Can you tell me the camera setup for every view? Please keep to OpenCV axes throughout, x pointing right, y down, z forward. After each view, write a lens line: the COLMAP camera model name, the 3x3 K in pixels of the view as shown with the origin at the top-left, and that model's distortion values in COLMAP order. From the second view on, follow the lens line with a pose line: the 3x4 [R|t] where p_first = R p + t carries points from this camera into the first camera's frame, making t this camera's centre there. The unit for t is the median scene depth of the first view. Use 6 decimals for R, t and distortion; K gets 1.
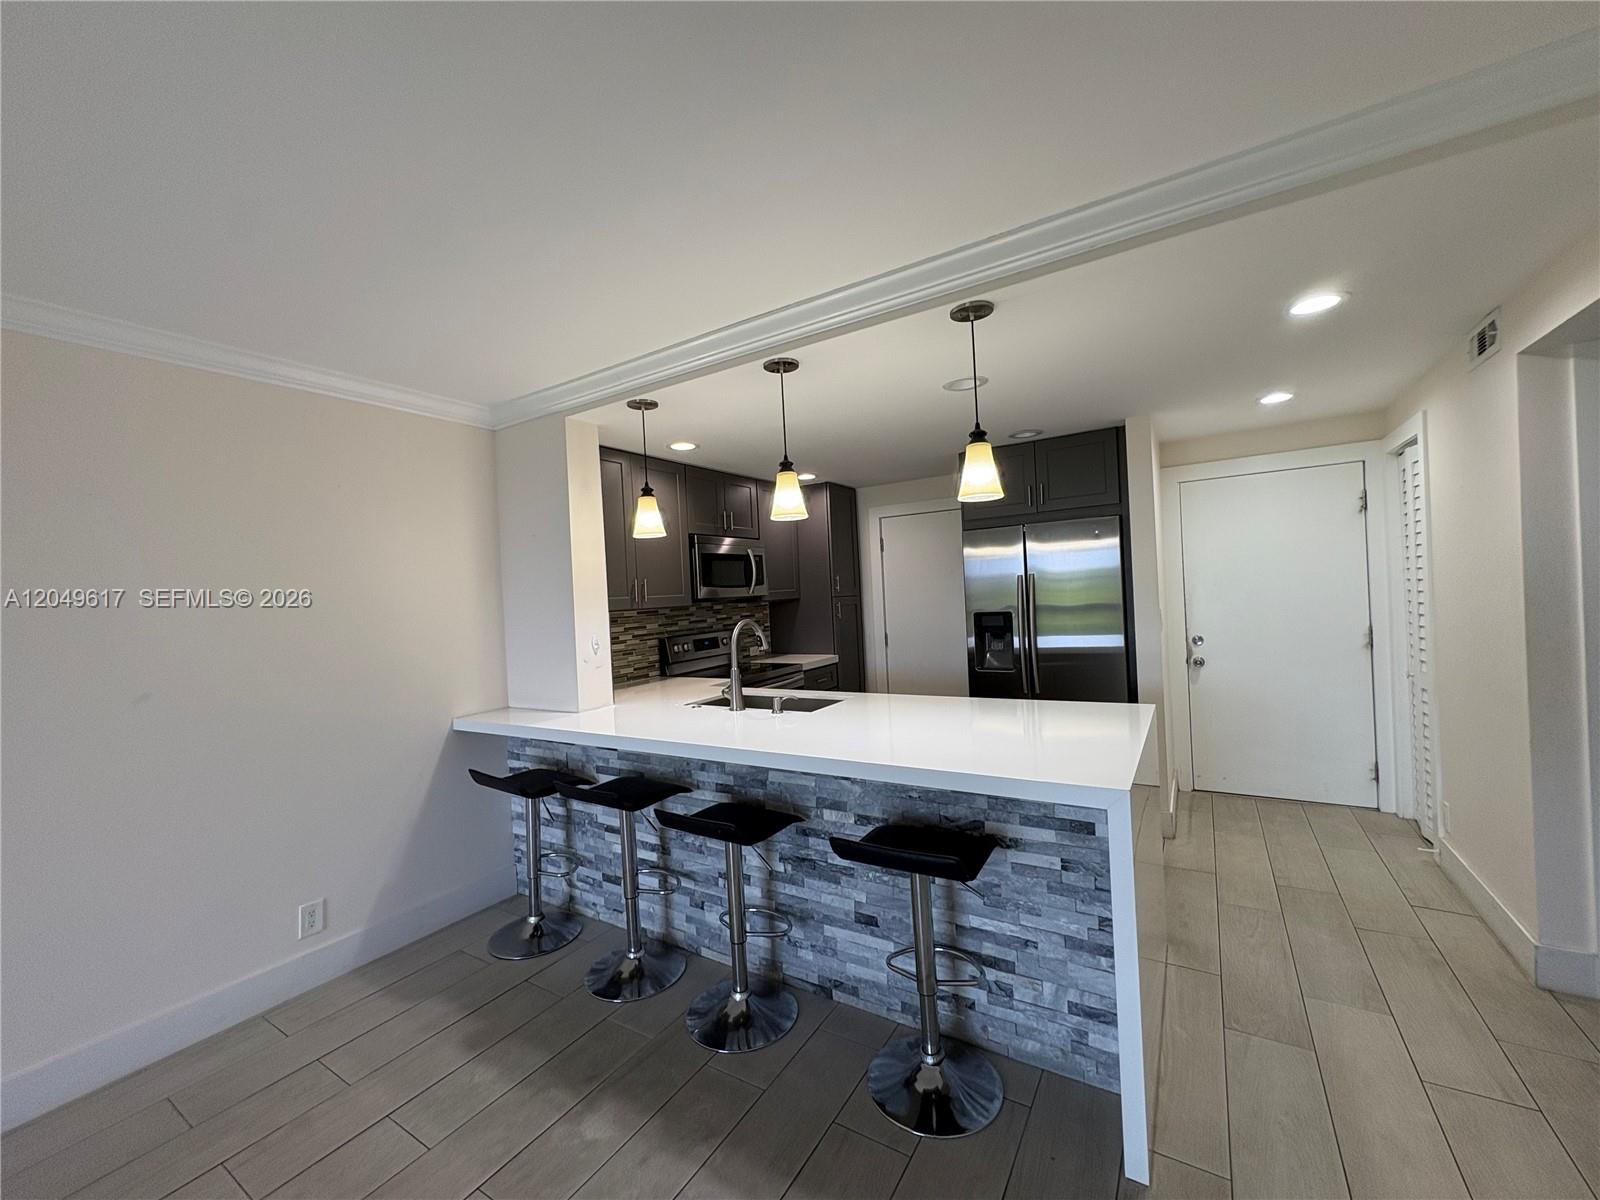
lens RADIAL K [[638.9, 0, 798.5], [0, 638.9, 596.3], [0, 0, 1]] dist [-0.003601, 0.000138]
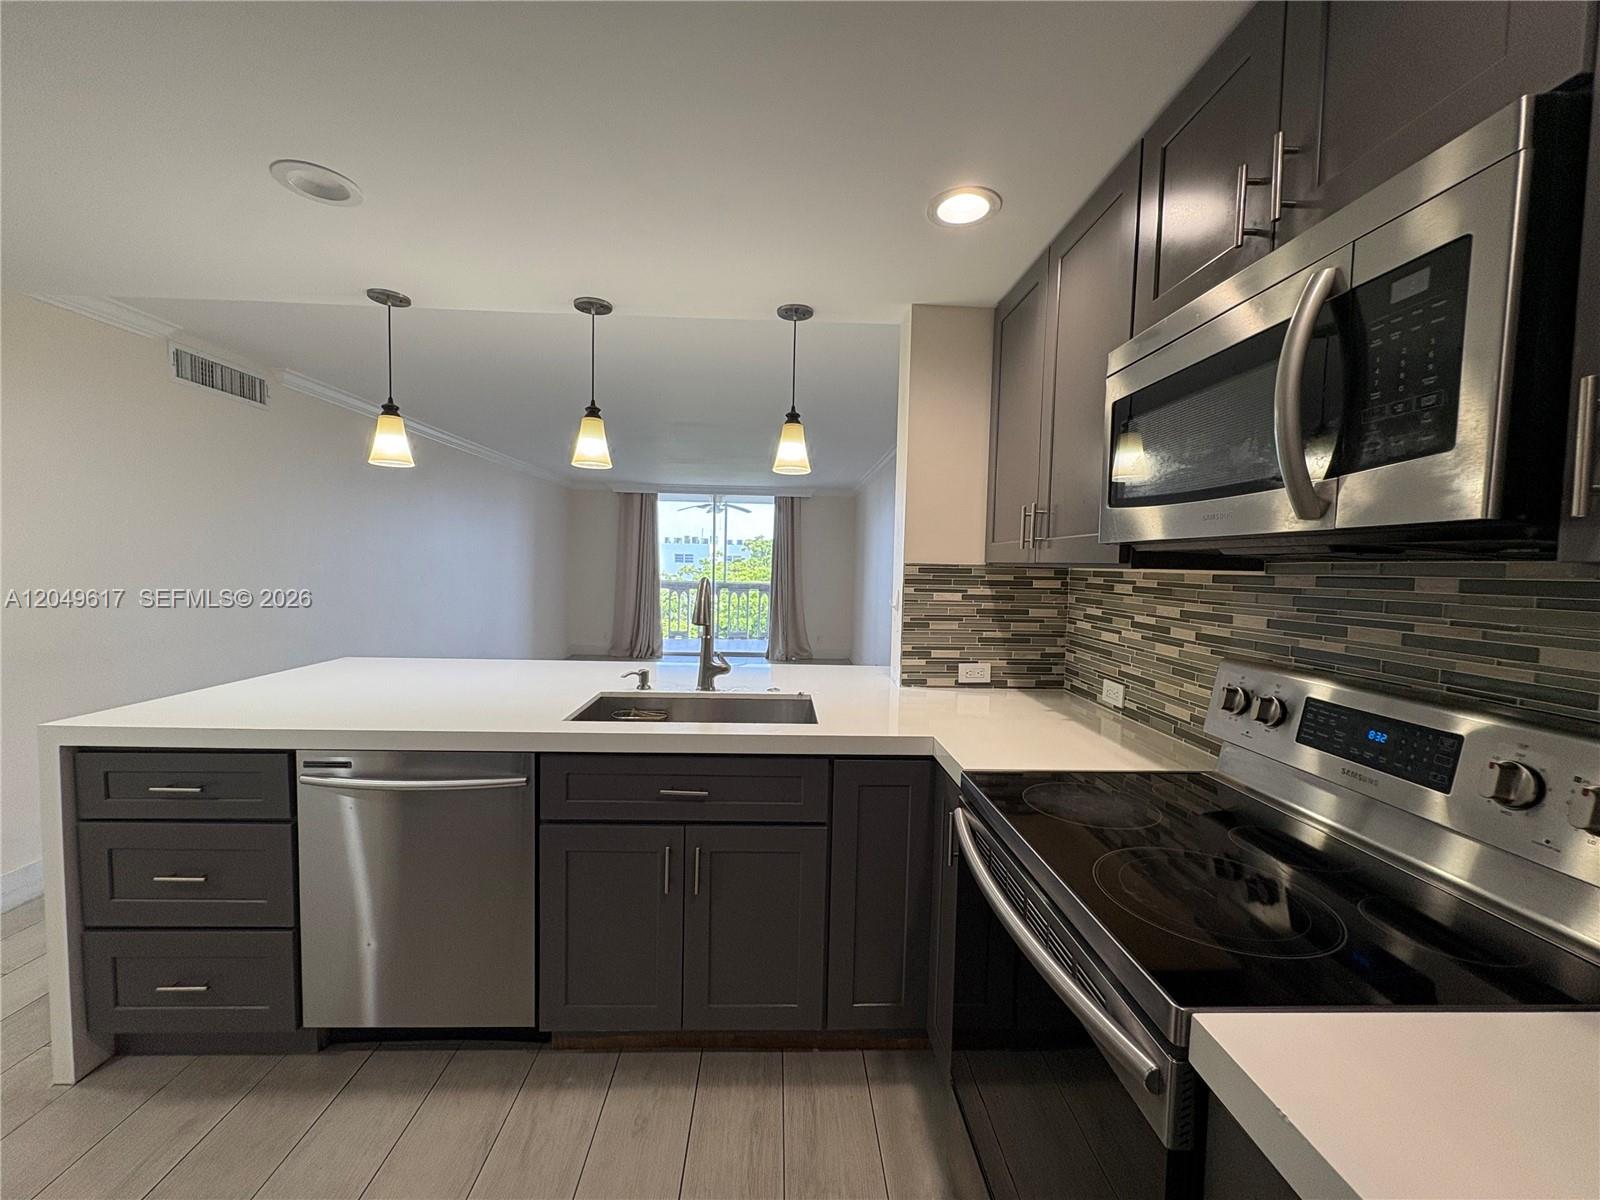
lens RADIAL K [[636.1, 0, 800.0], [0, 636.1, 600.0], [0, 0, 1]] dist [0.000664, 0.000492]
pose [[-0.825299, 0.067467, -0.560652, 0.164083], [0.020552, 0.995768, 0.089574, -0.000625], [0.564322, 0.062403, -0.823193, 1.153448]]
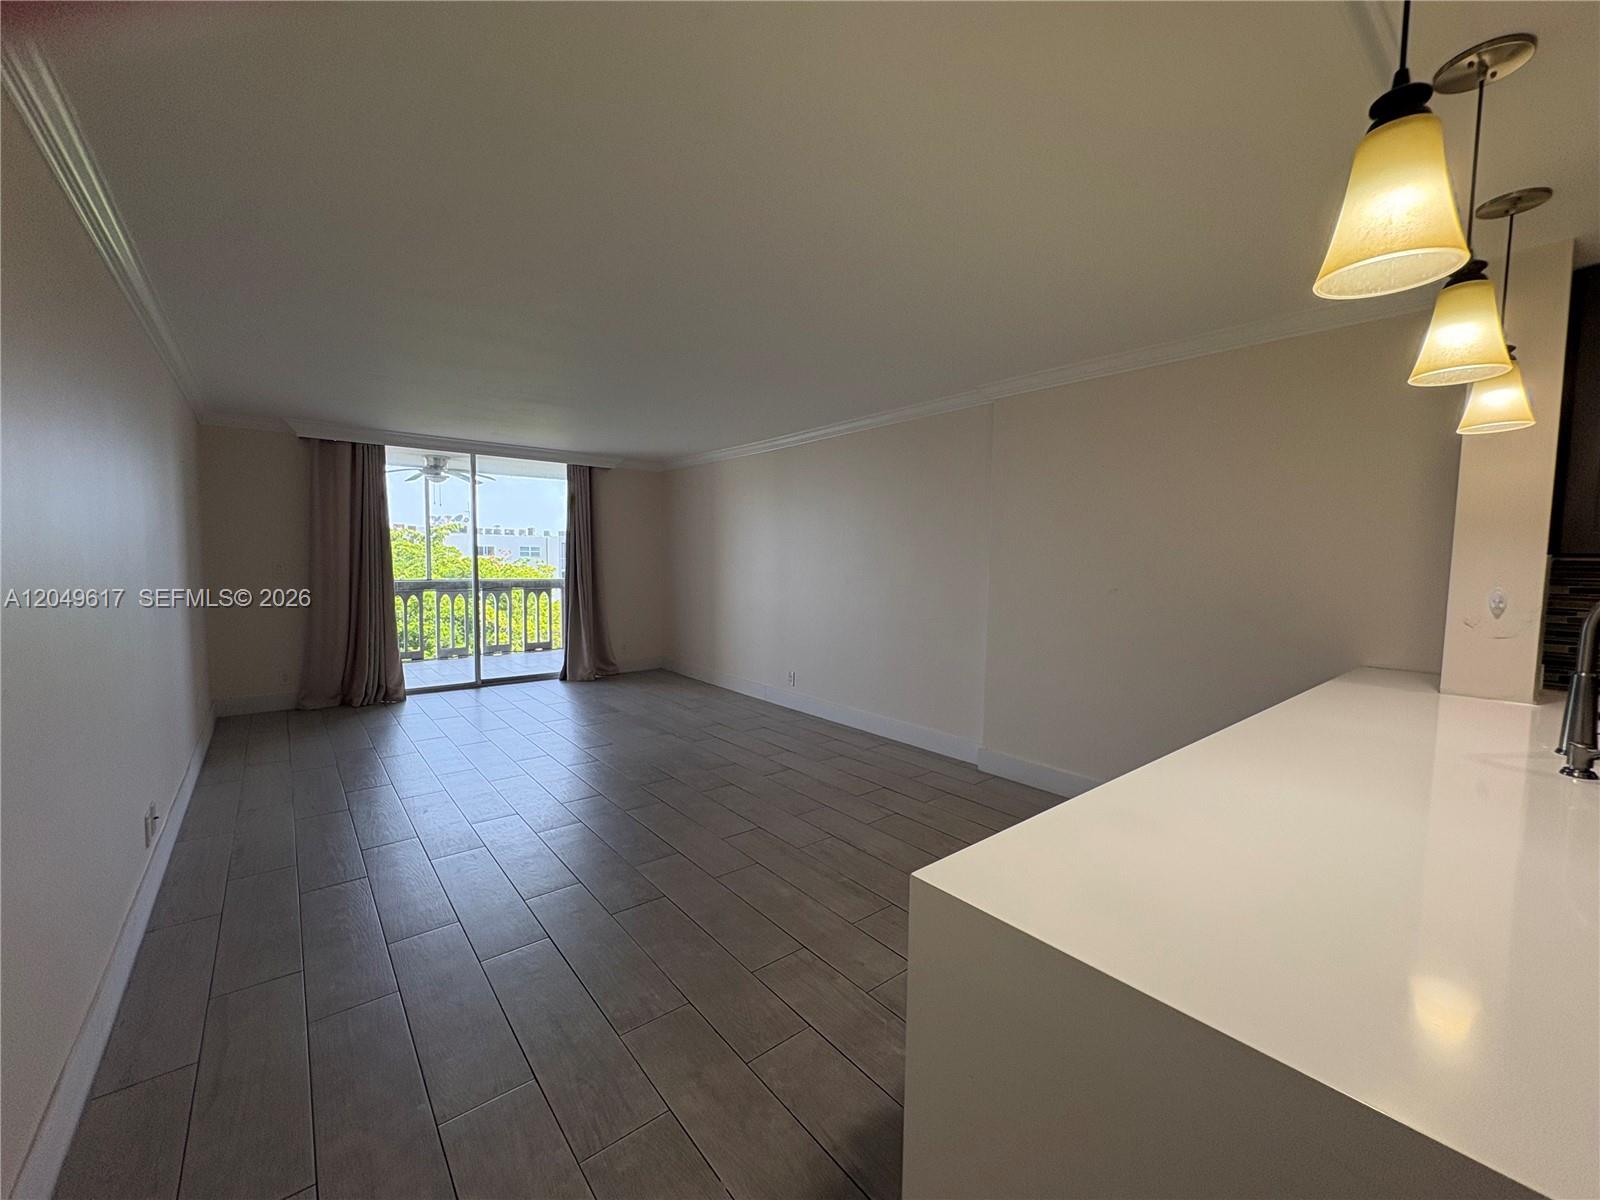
lens RADIAL K [[636.1, 0, 800.0], [0, 636.1, 600.0], [0, 0, 1]] dist [0.000664, 0.000492]
pose [[-0.321726, 0.113992, -0.939946, 0.382475], [0.004469, 0.992898, 0.118884, -0.005358], [0.946822, 0.034048, -0.319950, 0.387428]]
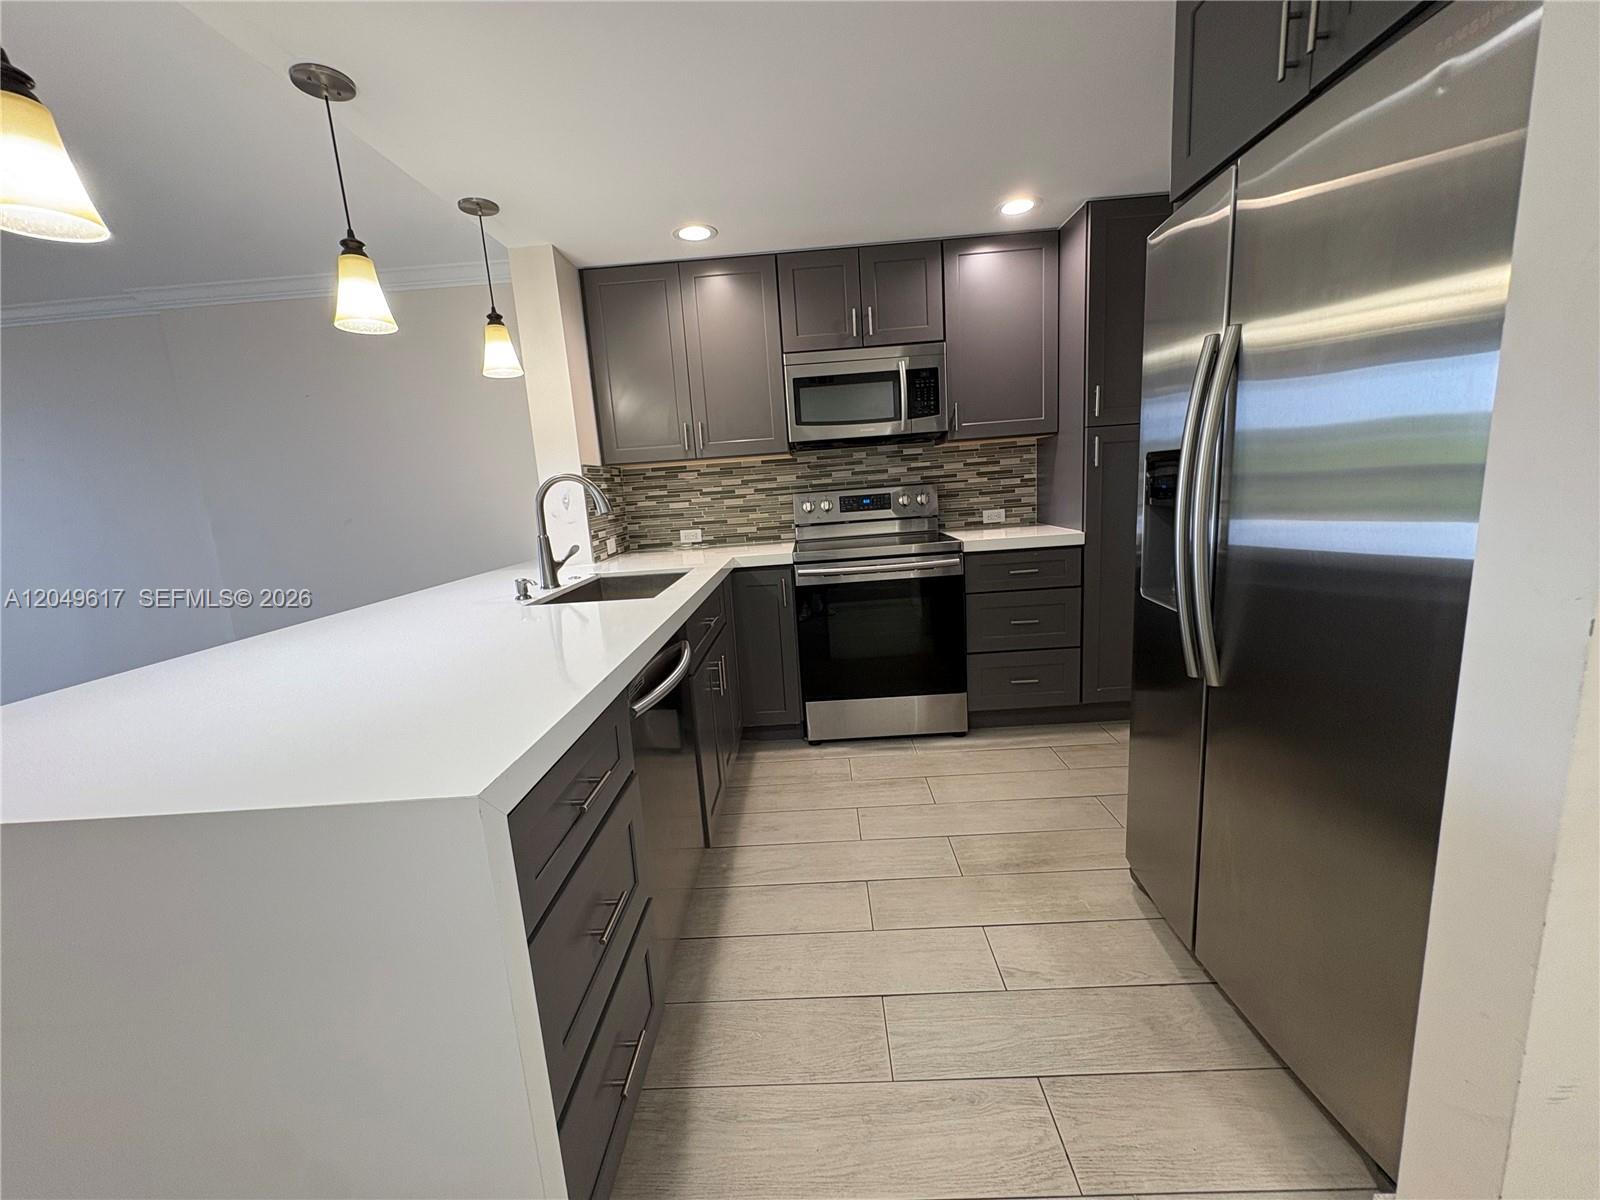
lens RADIAL K [[638.9, 0, 798.5], [0, 638.9, 596.3], [0, 0, 1]] dist [-0.003601, 0.000138]
pose [[0.514109, 0.167201, -0.841270, 0.502592], [0.038646, 0.975305, 0.217457, 0.016752], [0.856854, -0.144308, 0.494951, 0.587167]]
